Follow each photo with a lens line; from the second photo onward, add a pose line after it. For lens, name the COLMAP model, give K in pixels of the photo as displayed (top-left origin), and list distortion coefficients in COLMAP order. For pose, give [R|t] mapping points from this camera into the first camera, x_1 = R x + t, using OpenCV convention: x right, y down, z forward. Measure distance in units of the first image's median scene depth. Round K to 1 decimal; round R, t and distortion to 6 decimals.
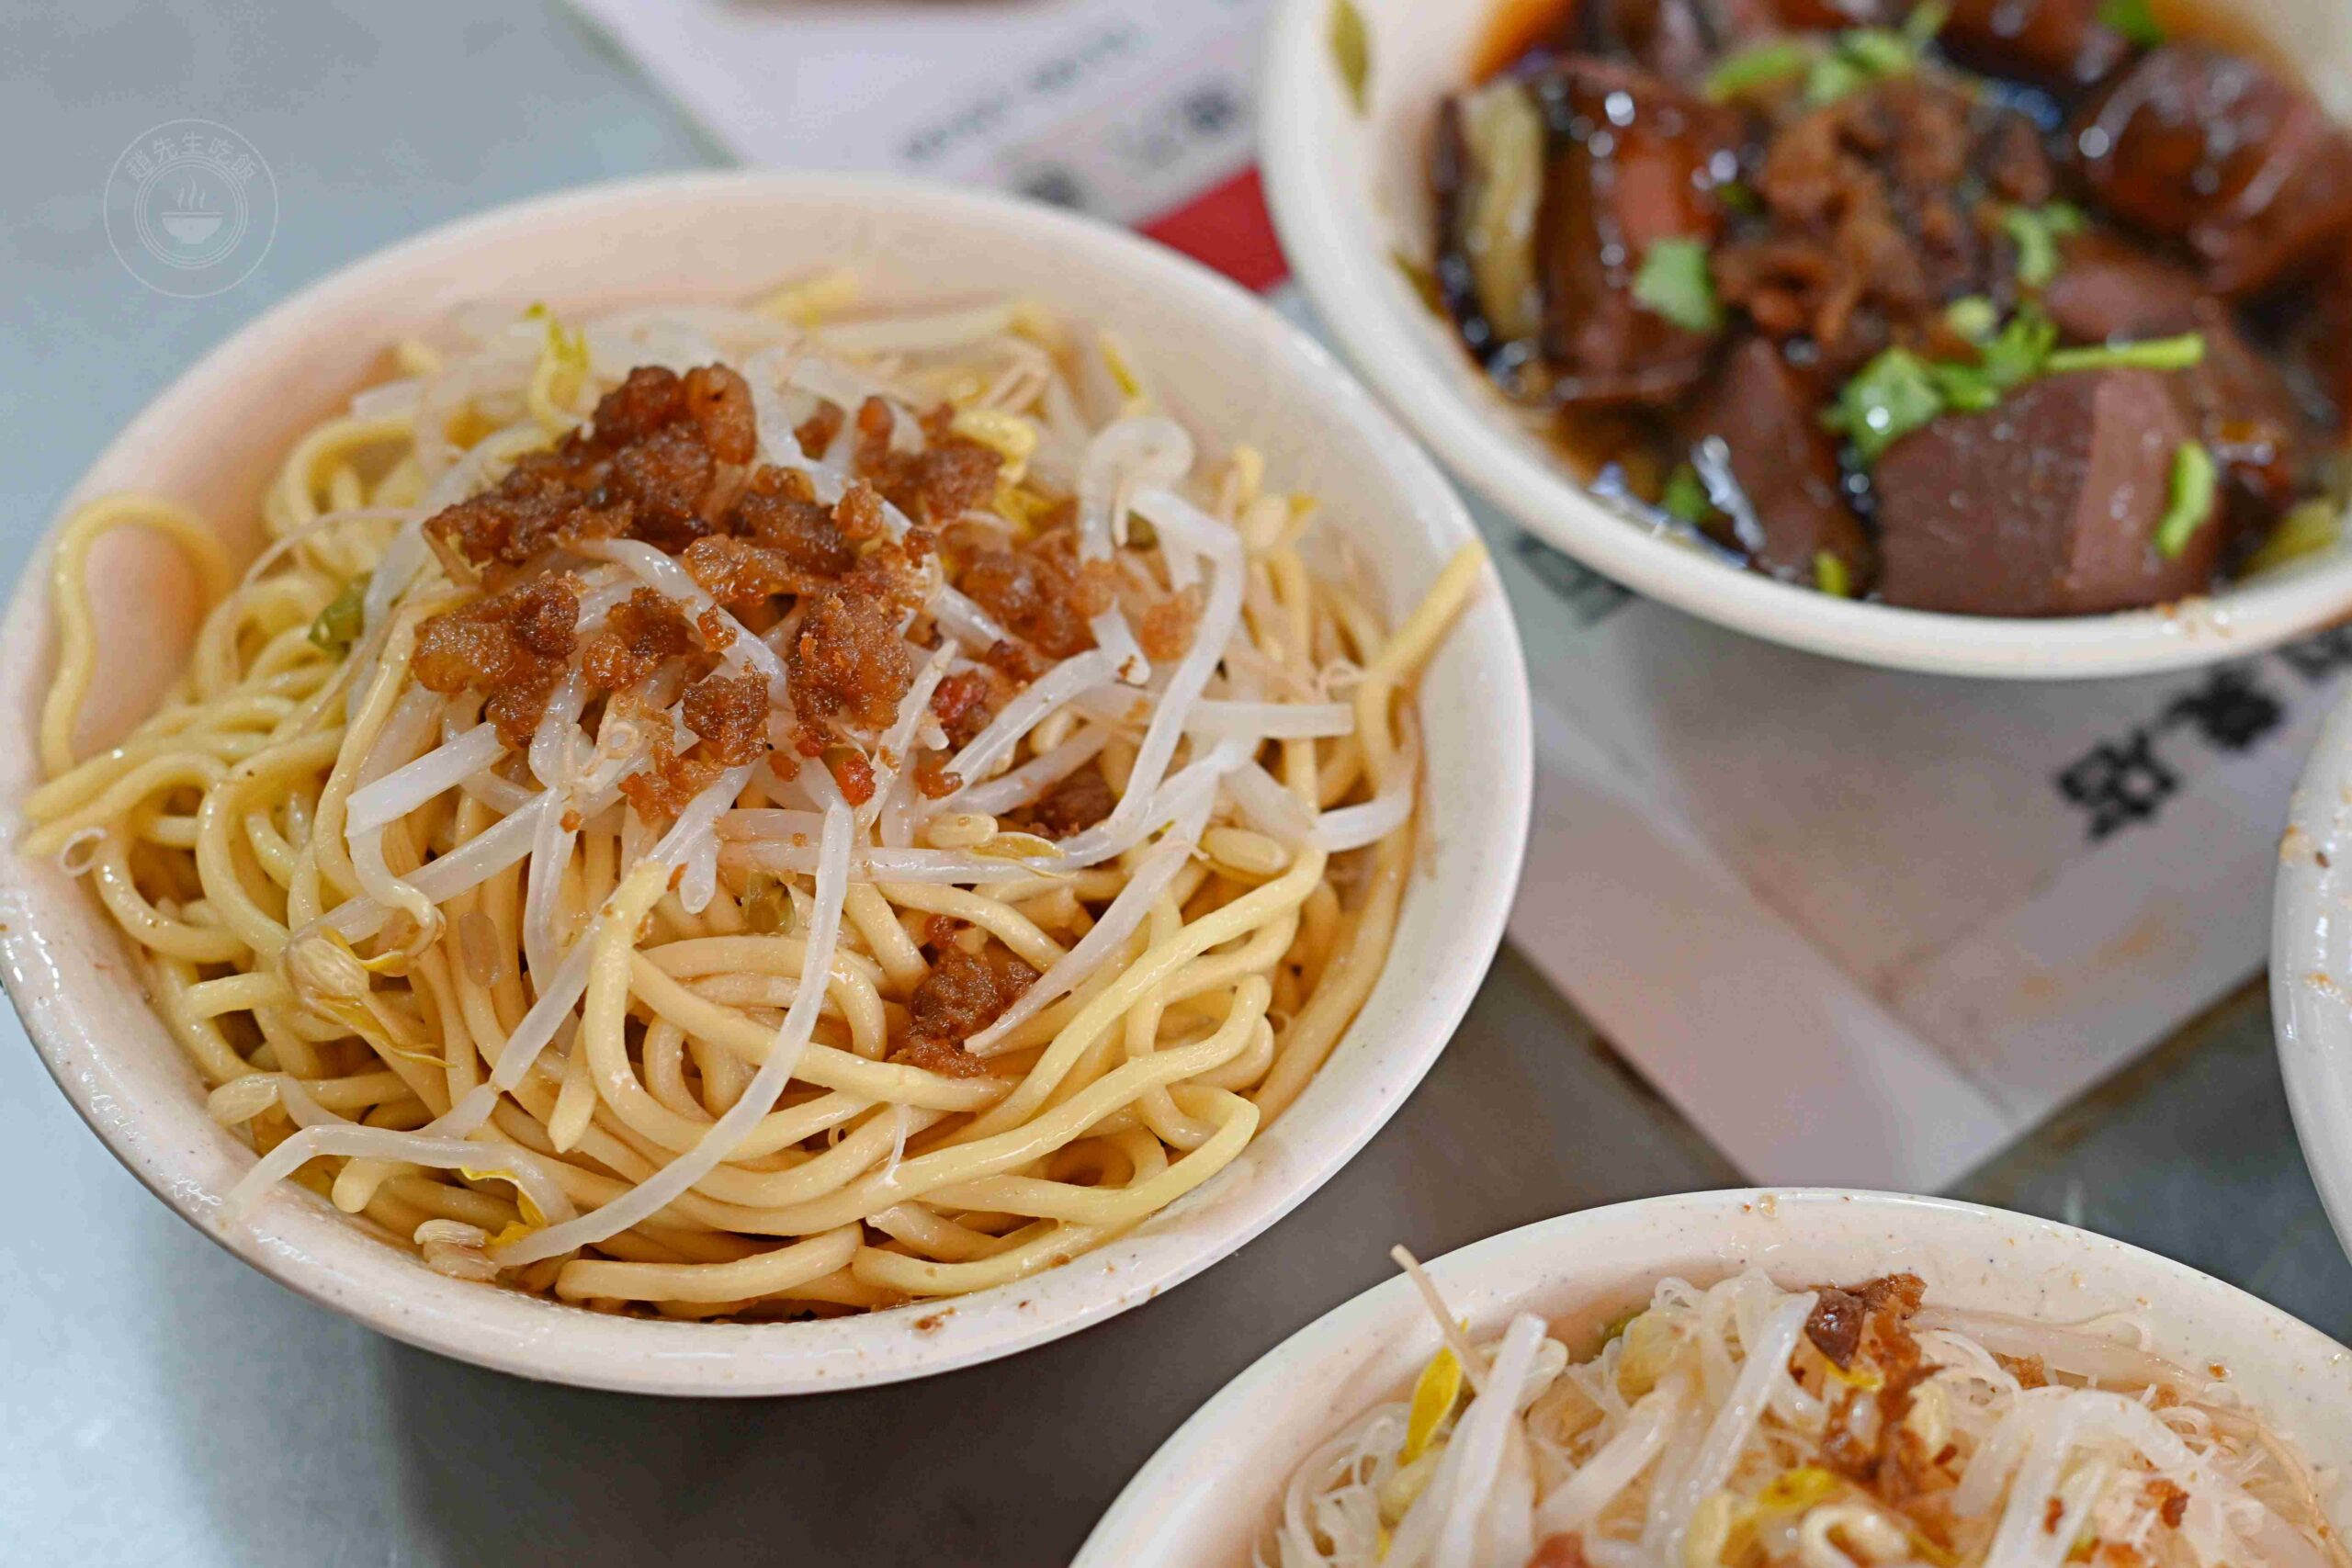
lens RADIAL K [[5064.1, 0, 1176.0], [0, 5064.1, 784.0], [0, 0, 1]] dist [-0.024214, 0.370984]
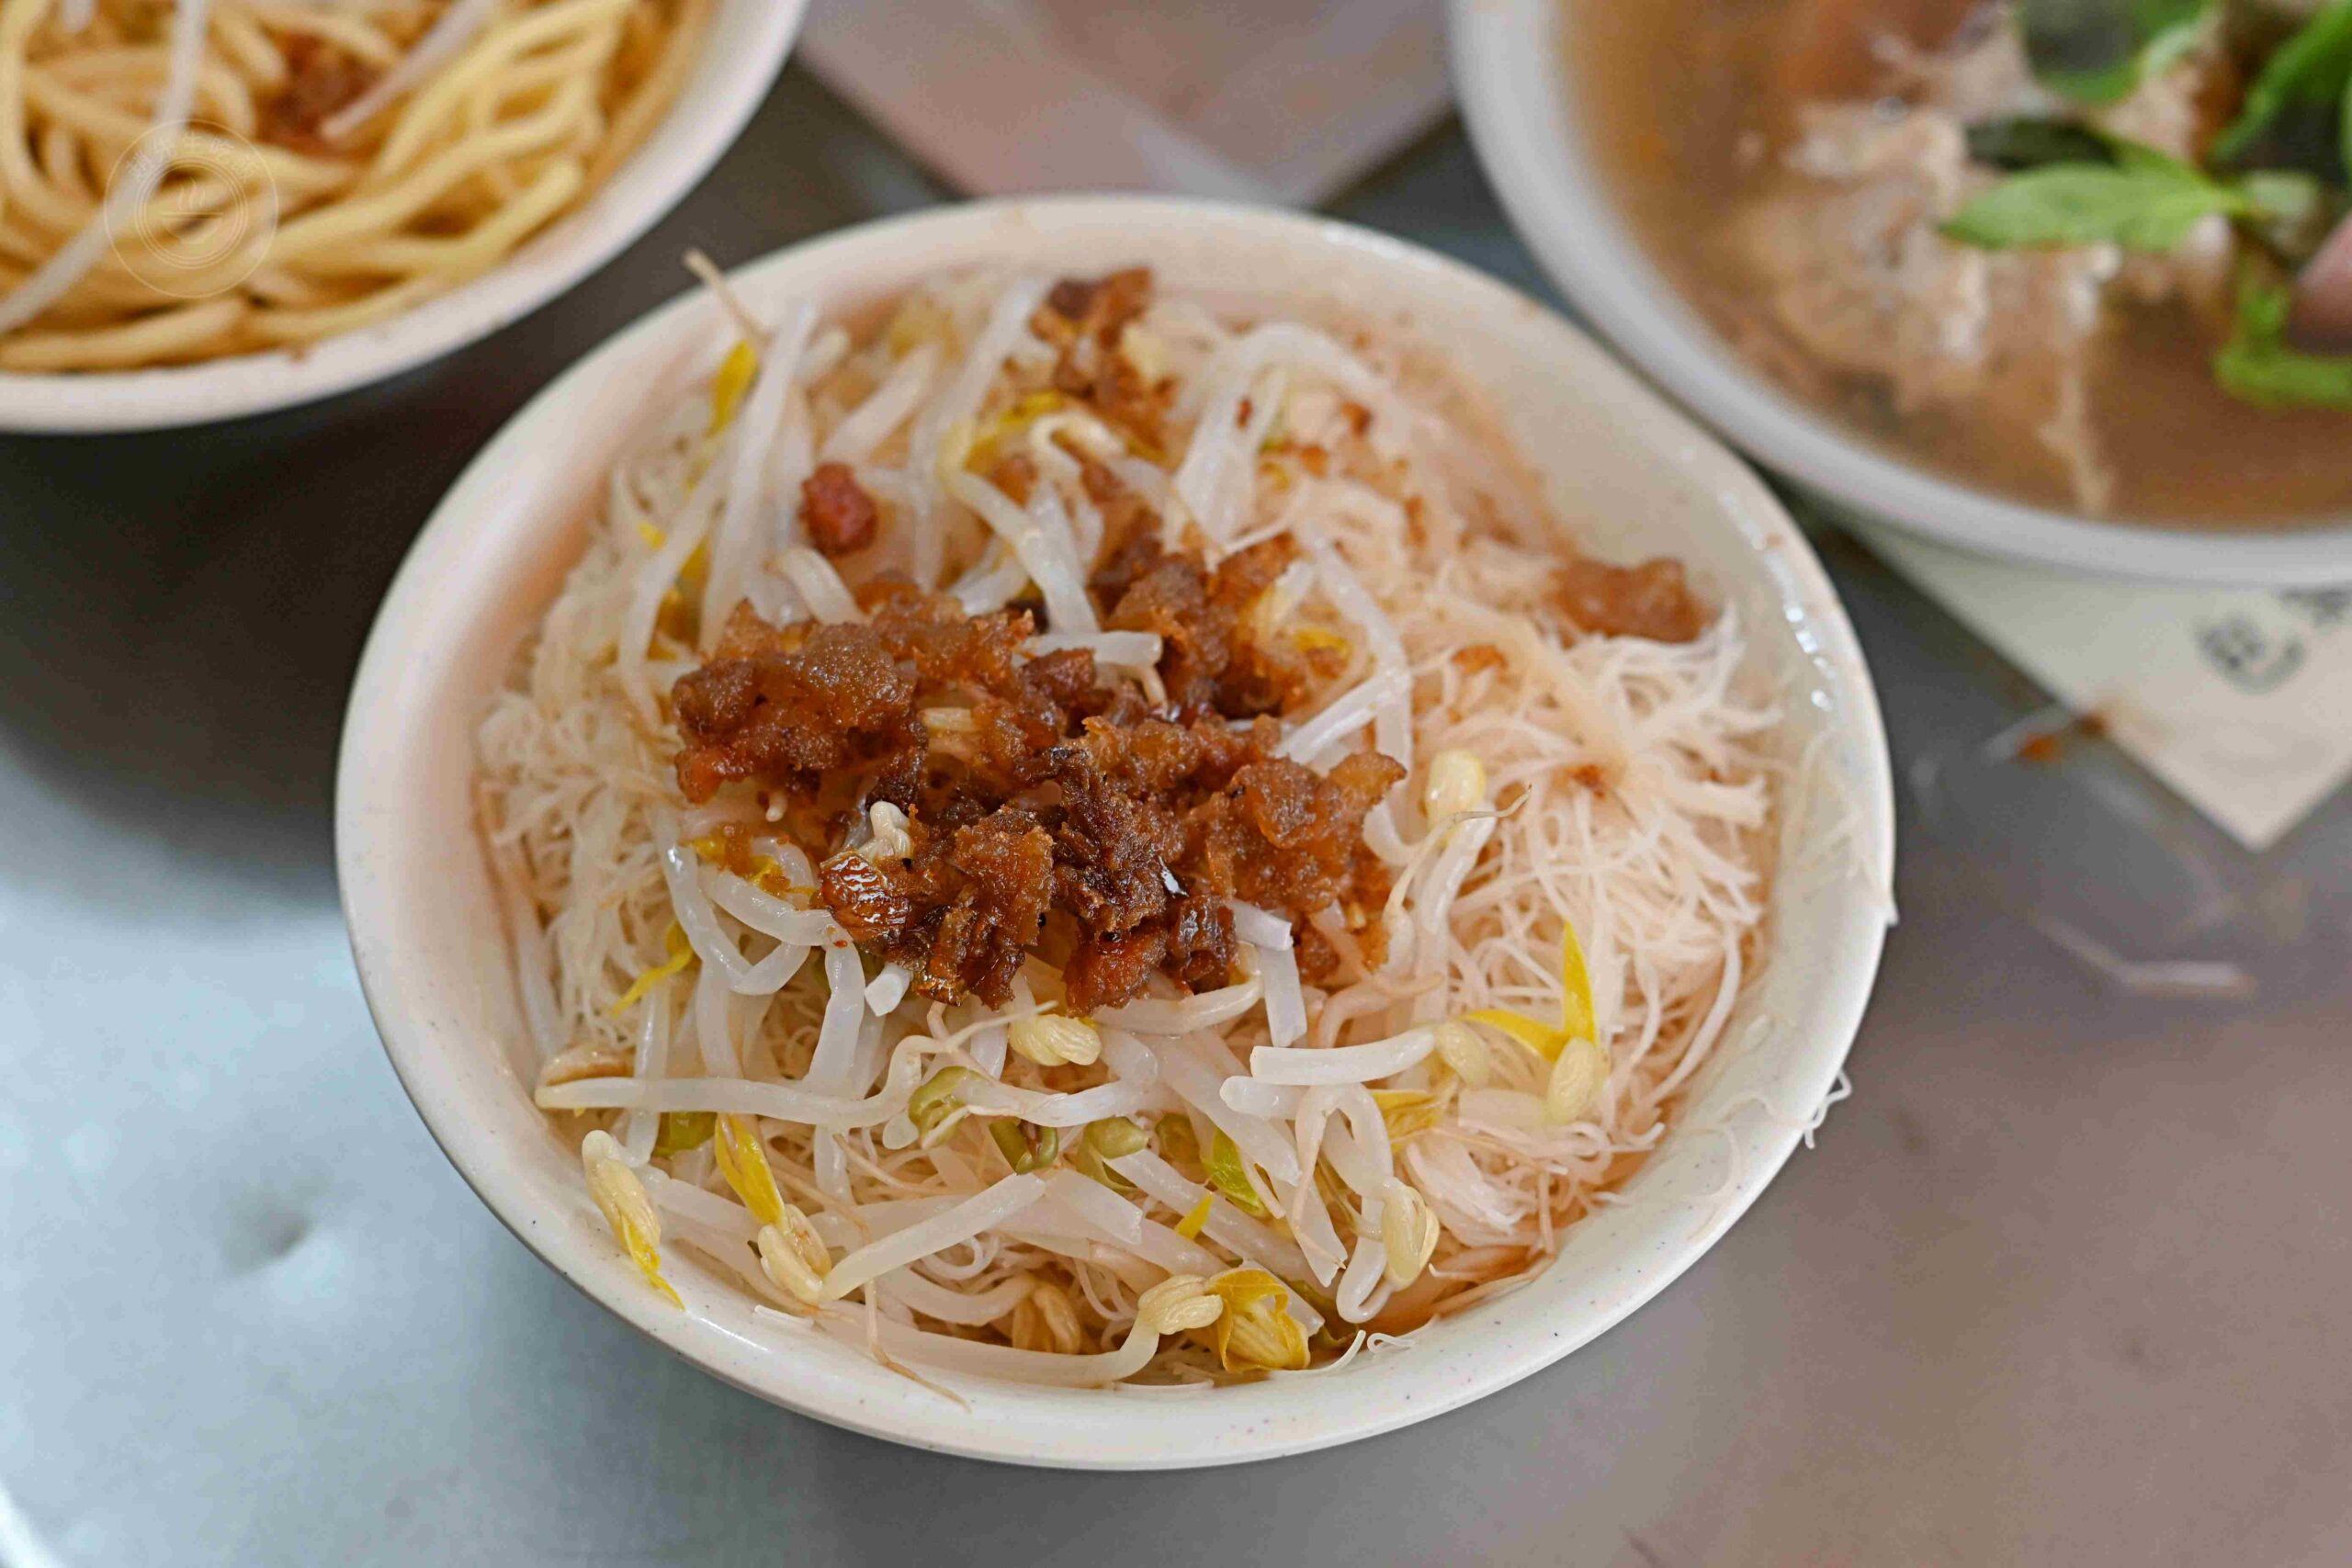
lens RADIAL K [[5064.1, 0, 1176.0], [0, 5064.1, 784.0], [0, 0, 1]] dist [-0.024214, 0.370984]
pose [[0.996229, -0.077649, 0.038720, 0.095359], [0.075915, 0.996126, 0.044393, 0.161585], [-0.042017, -0.041286, 0.998264, -0.171761]]
